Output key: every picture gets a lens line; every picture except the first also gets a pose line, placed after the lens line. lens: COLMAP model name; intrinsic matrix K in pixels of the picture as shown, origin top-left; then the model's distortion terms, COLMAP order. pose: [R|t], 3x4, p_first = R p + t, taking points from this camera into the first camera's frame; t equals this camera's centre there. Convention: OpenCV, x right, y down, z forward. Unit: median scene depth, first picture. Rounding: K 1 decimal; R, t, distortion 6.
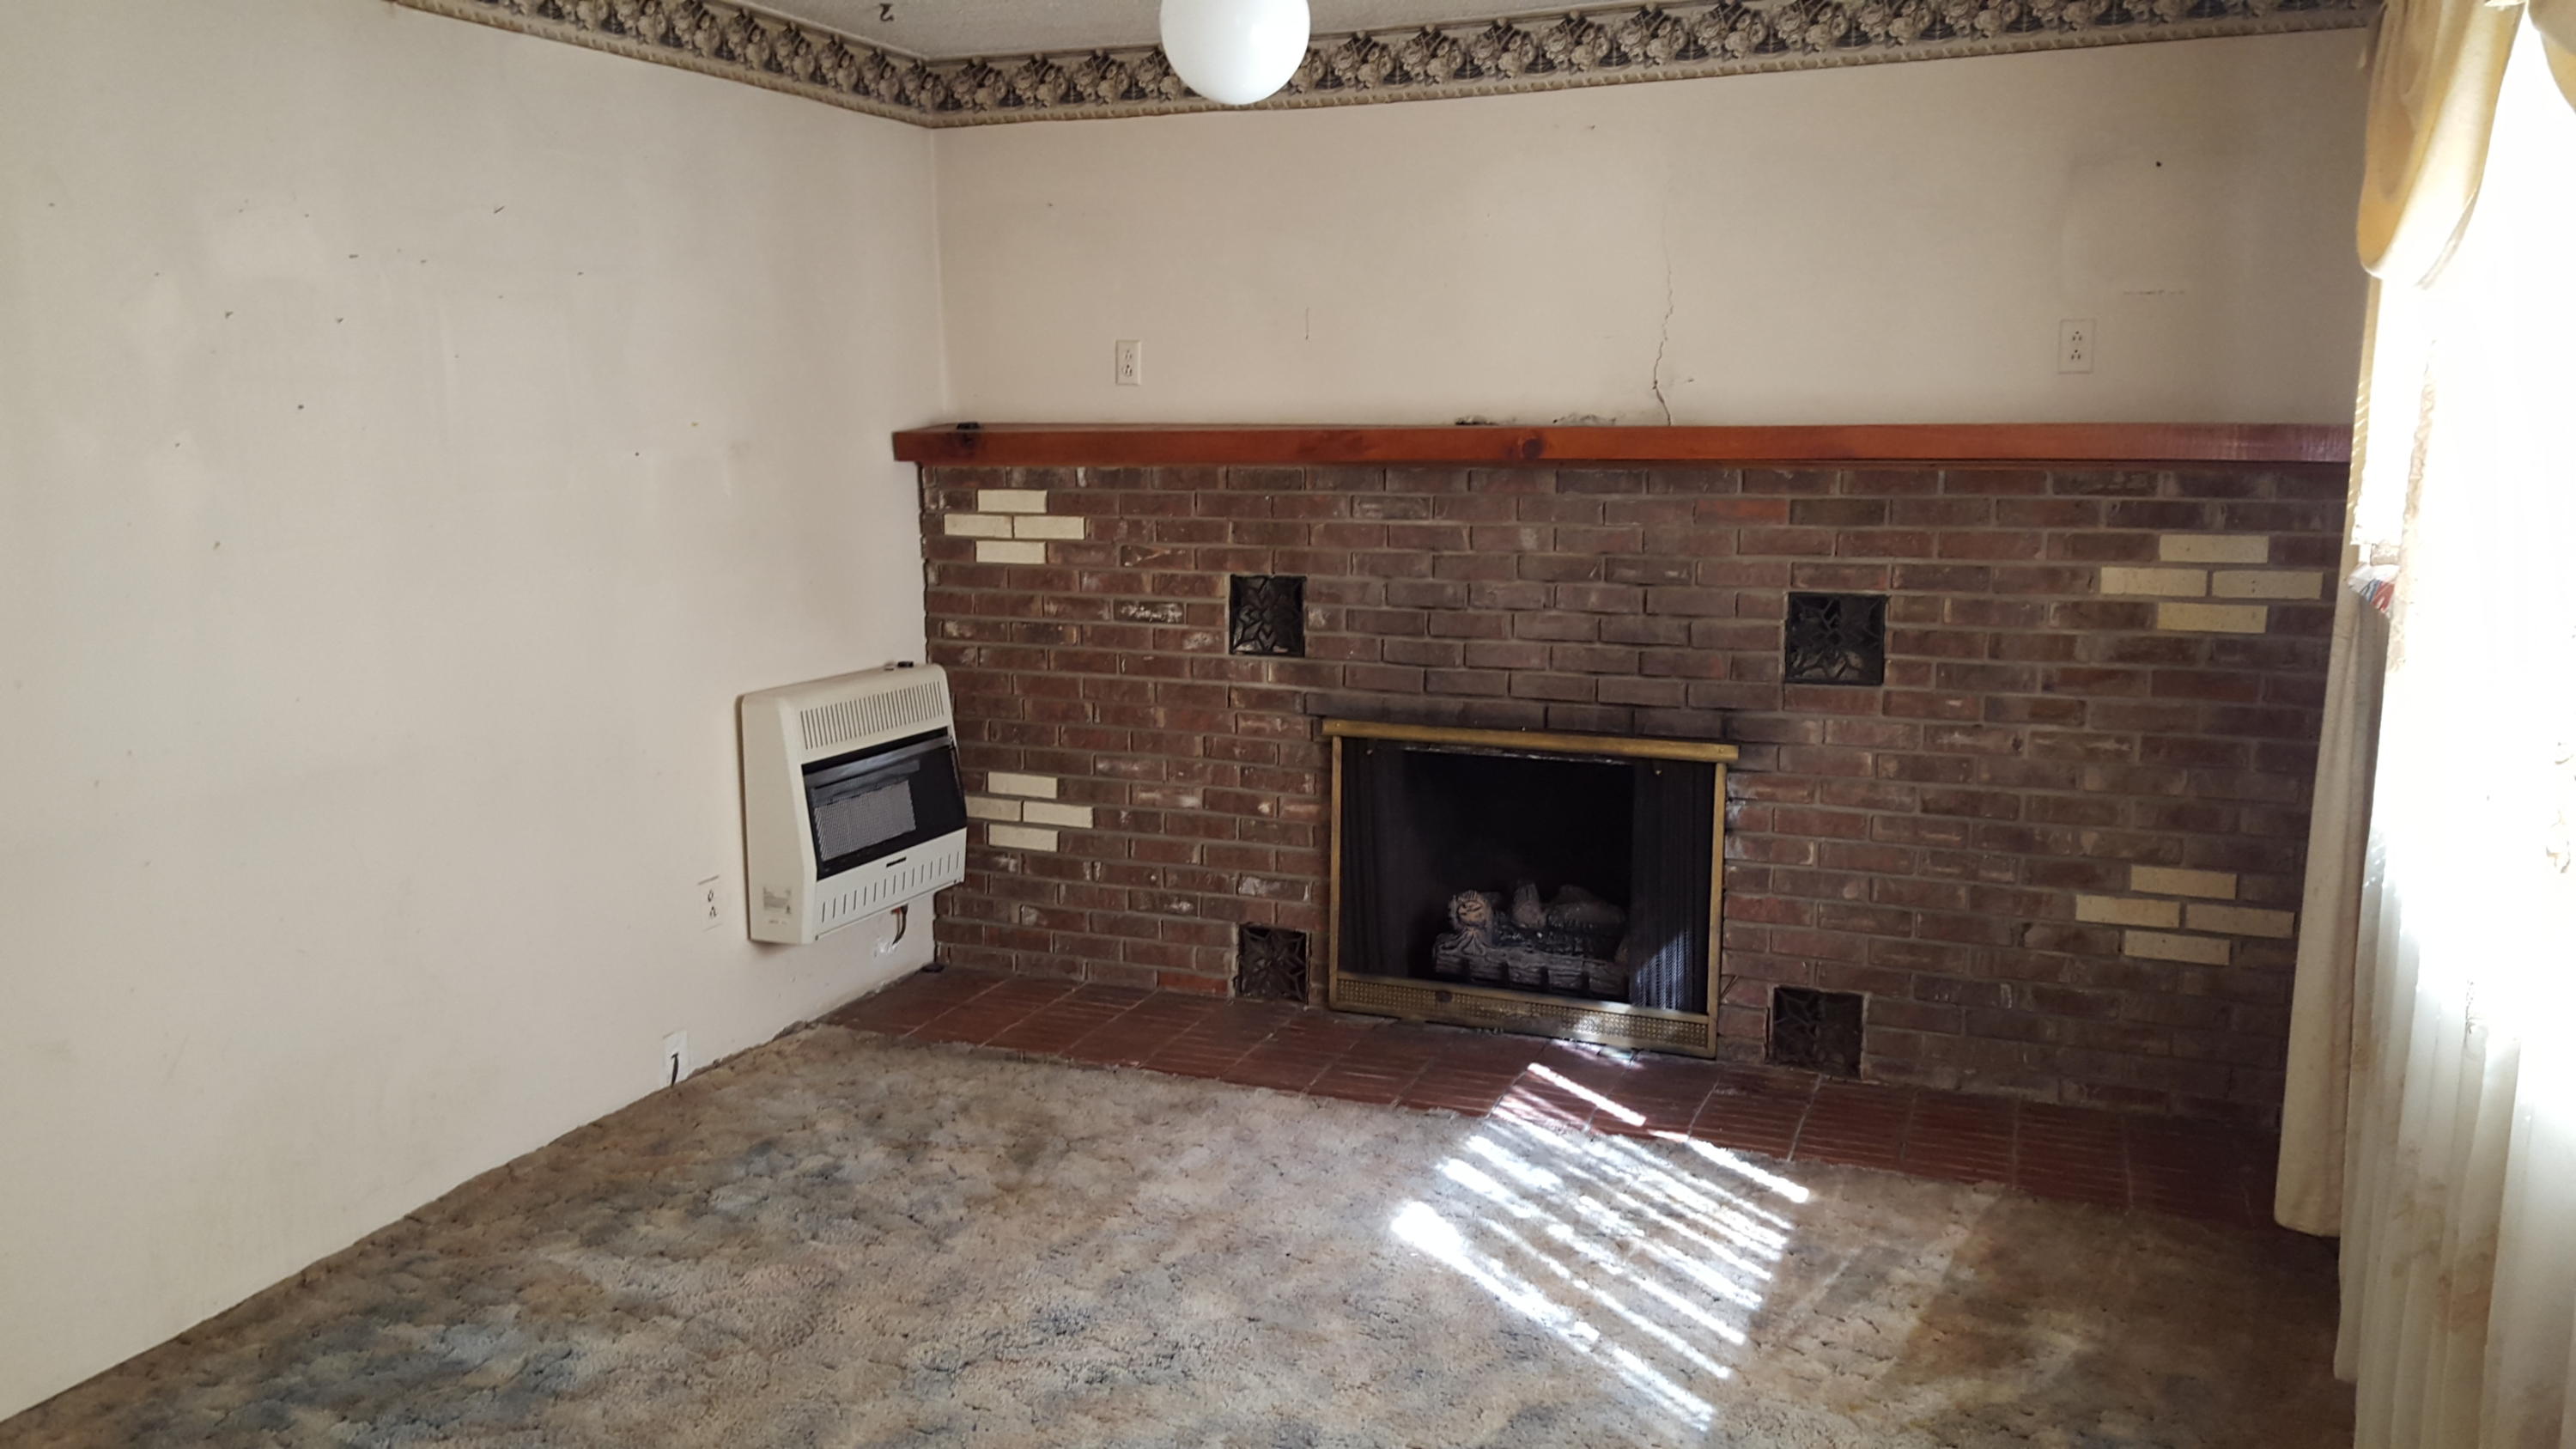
lens RADIAL K [[1908.0, 0, 1288.0], [0, 1908.0, 724.5], [0, 0, 1]] dist [0.136818, -0.186694]
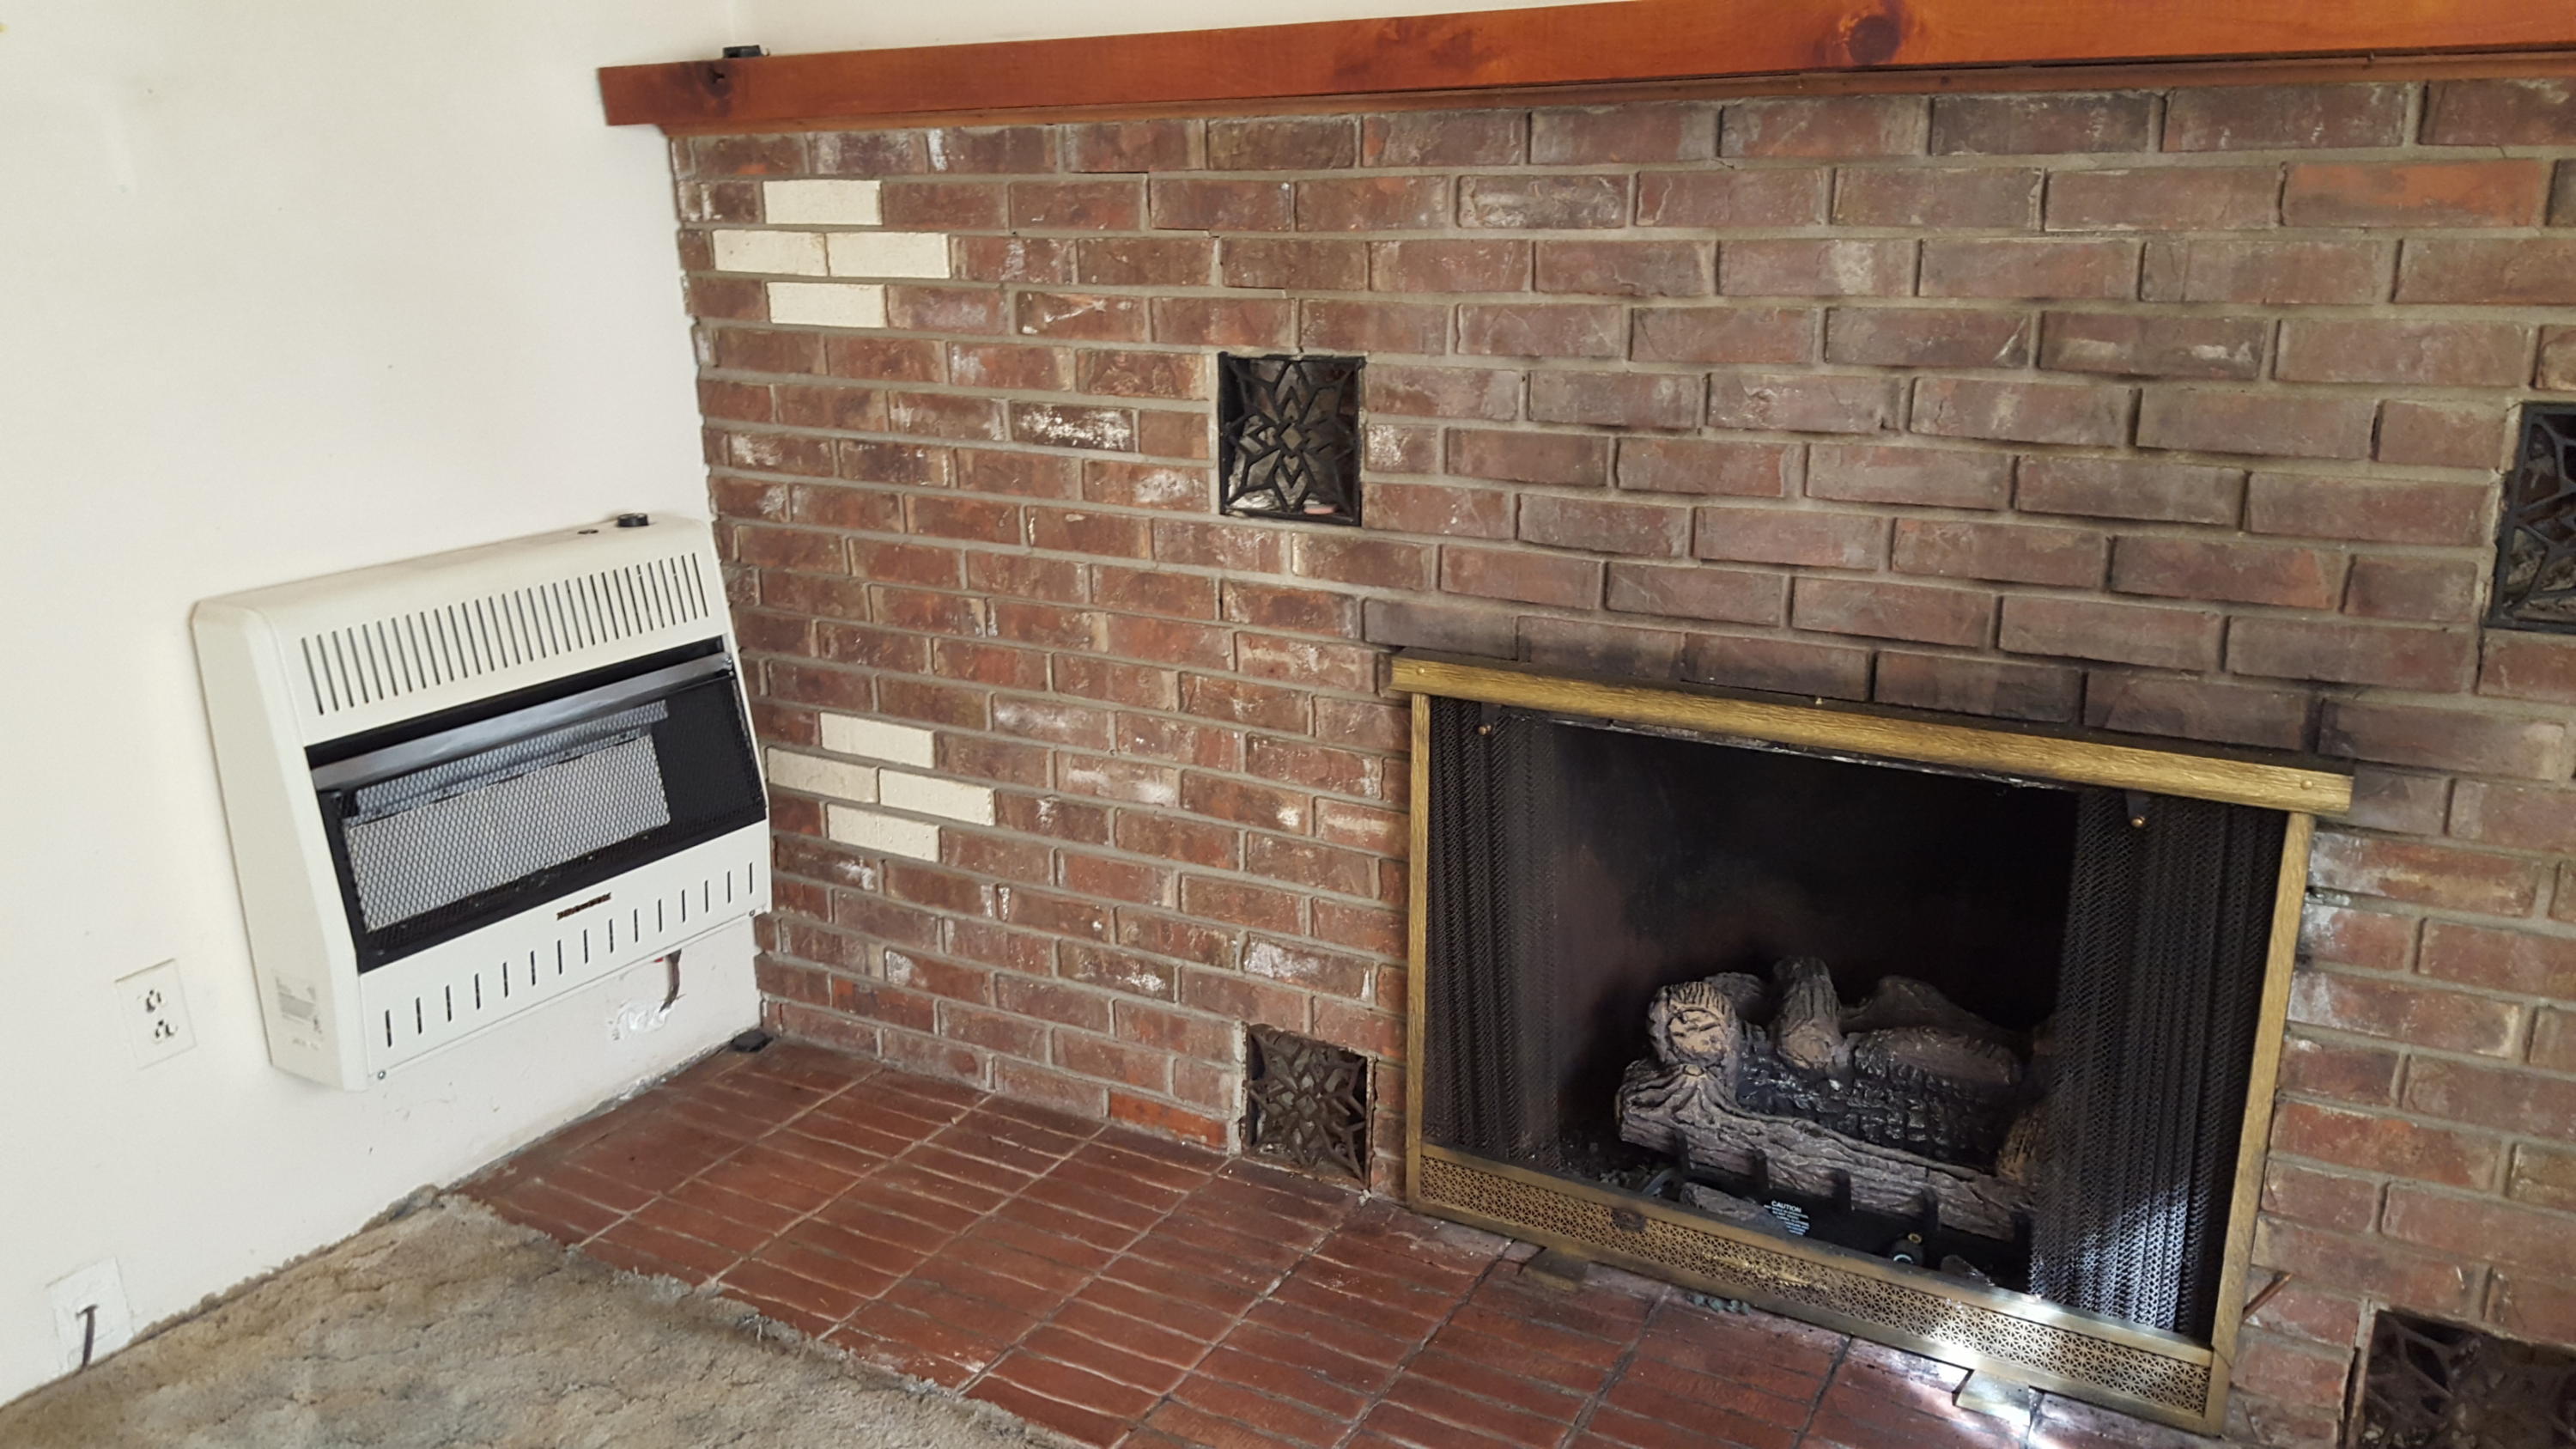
lens RADIAL K [[1911.2, 0, 1290.6], [0, 1911.2, 744.7], [0, 0, 1]] dist [0.154265, -0.256671]
pose [[0.988821, 0.029536, -0.146154, 0.065525], [-0.009331, 0.990521, 0.137041, -0.048061], [0.148817, -0.134145, 0.979724, 0.522040]]
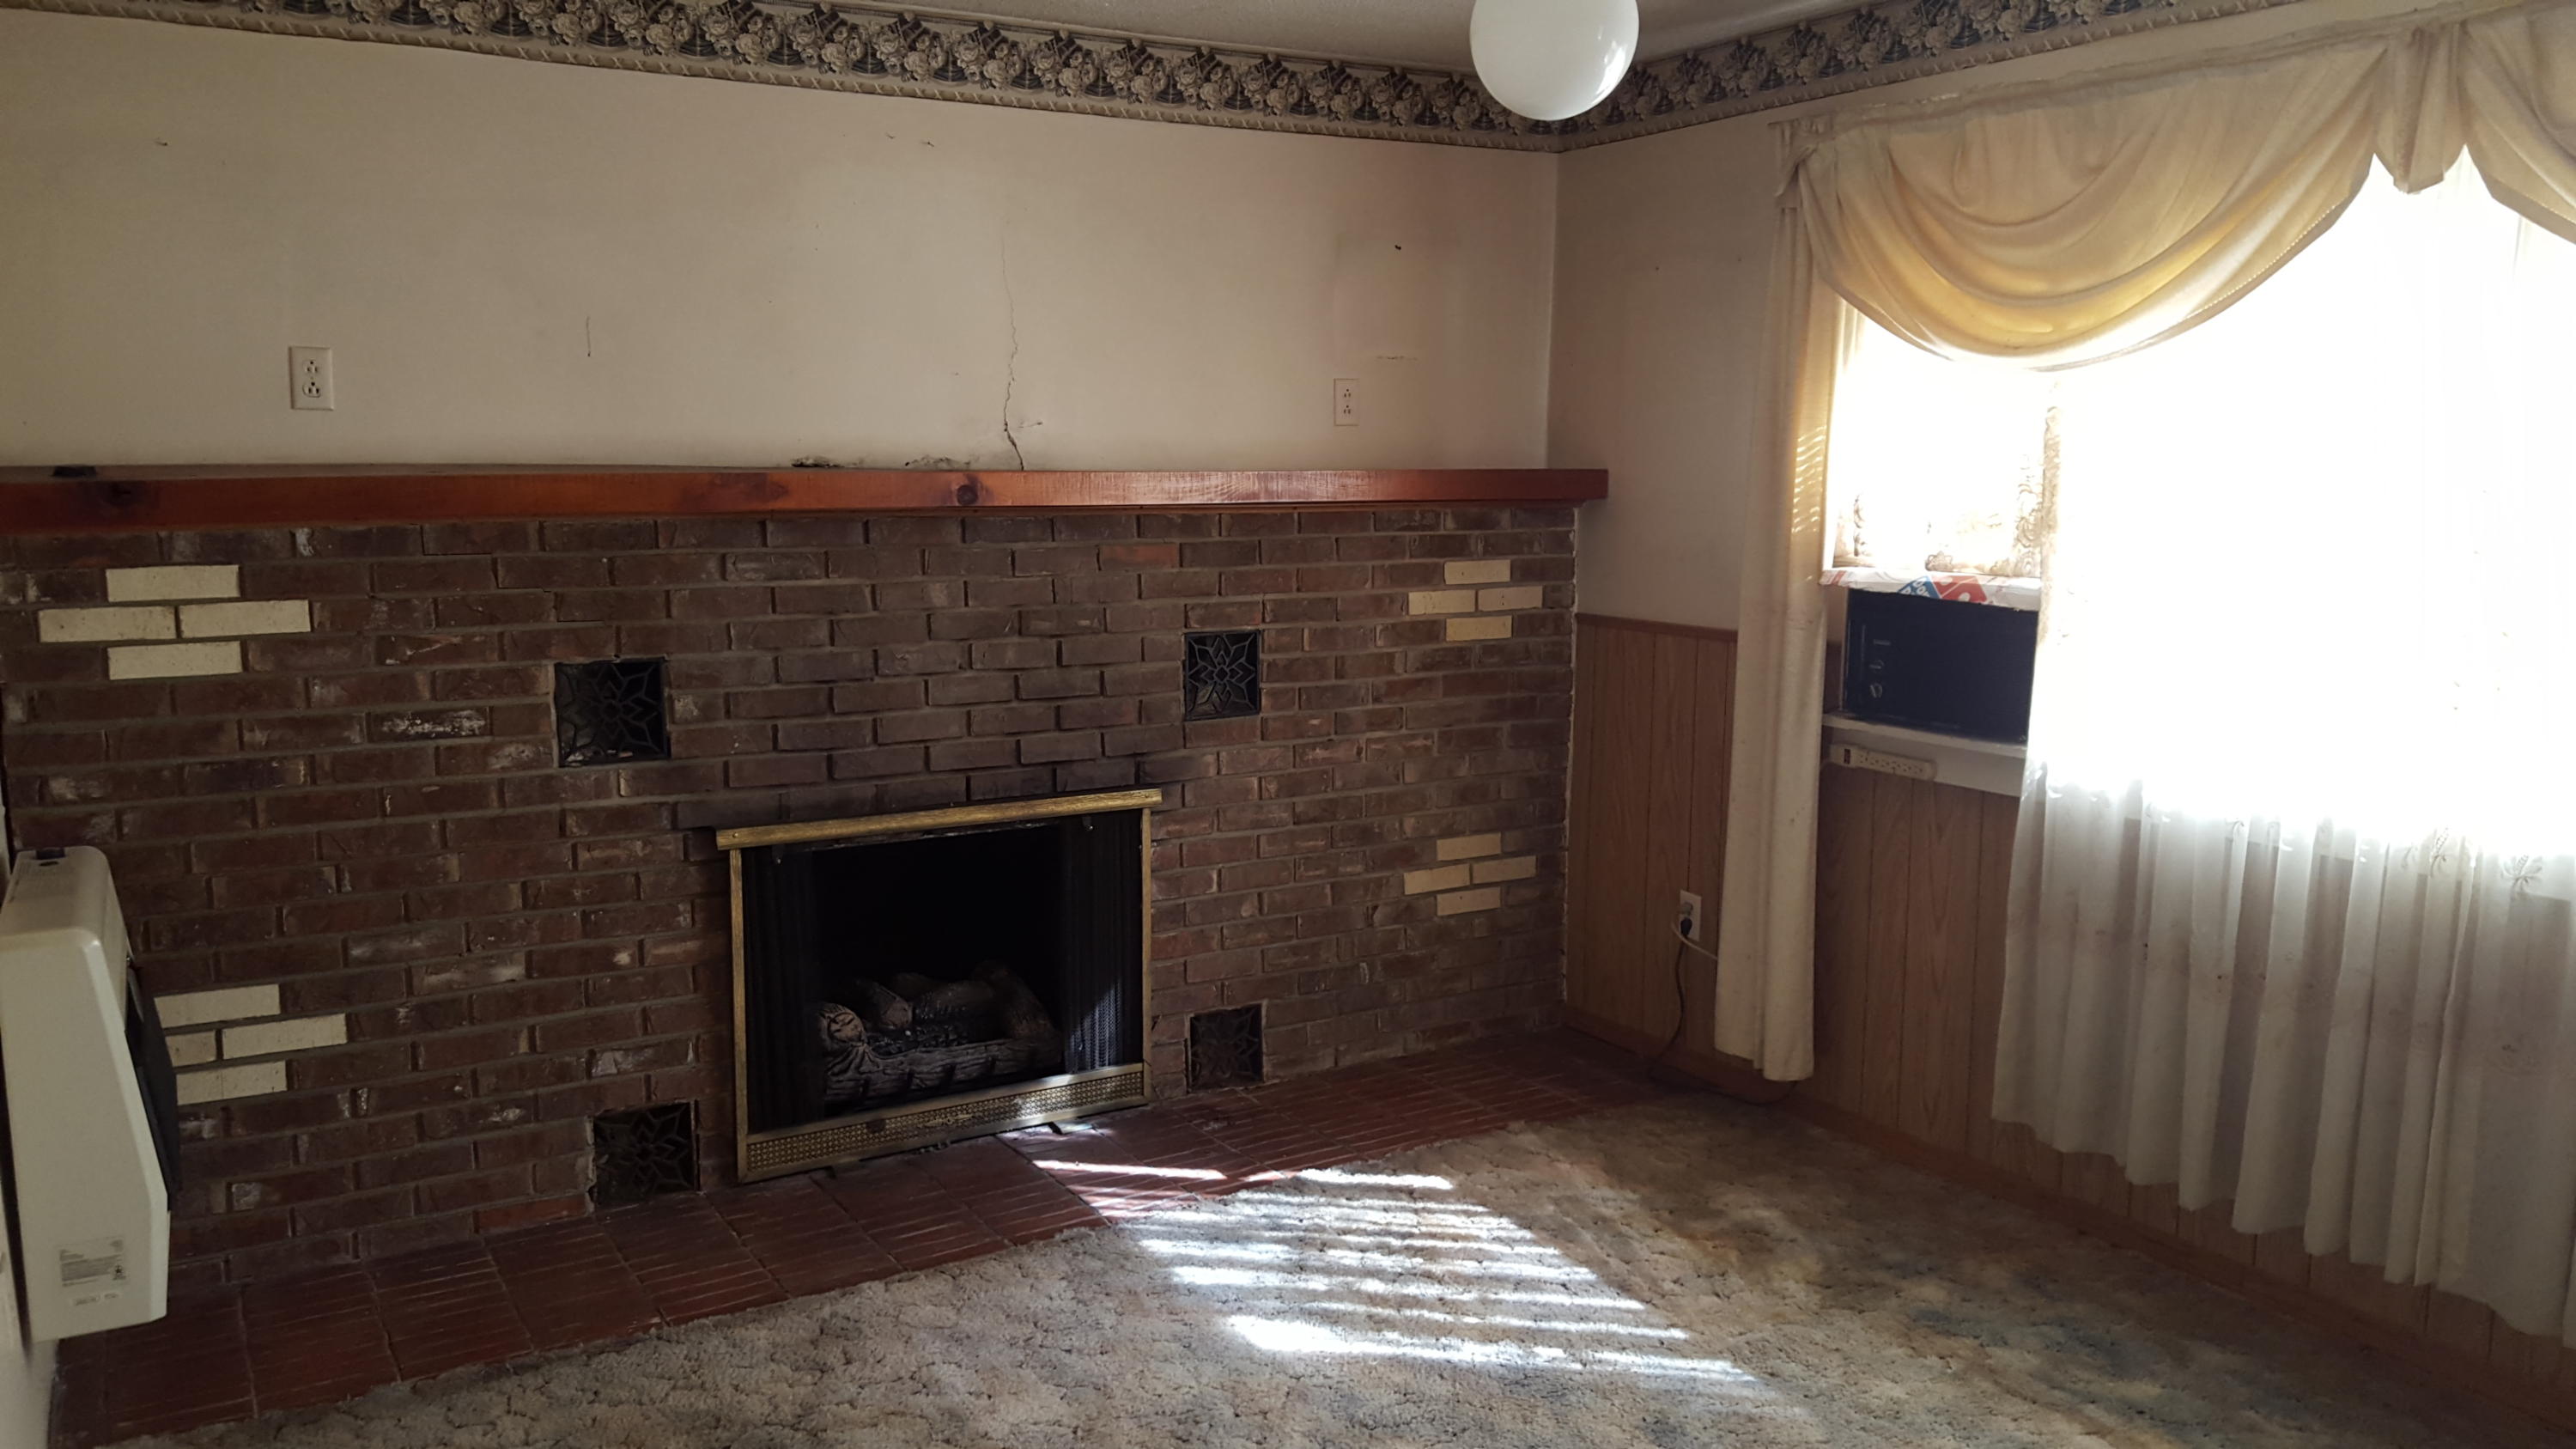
lens RADIAL K [[1865.2, 0, 1283.3], [0, 1865.2, 757.8], [0, 0, 1]] dist [0.149873, -0.243082]
pose [[0.615321, -0.123426, 0.778553, -0.457574], [0.126634, 0.990315, 0.056914, -0.049177], [-0.778038, 0.063571, 0.624992, 0.317158]]
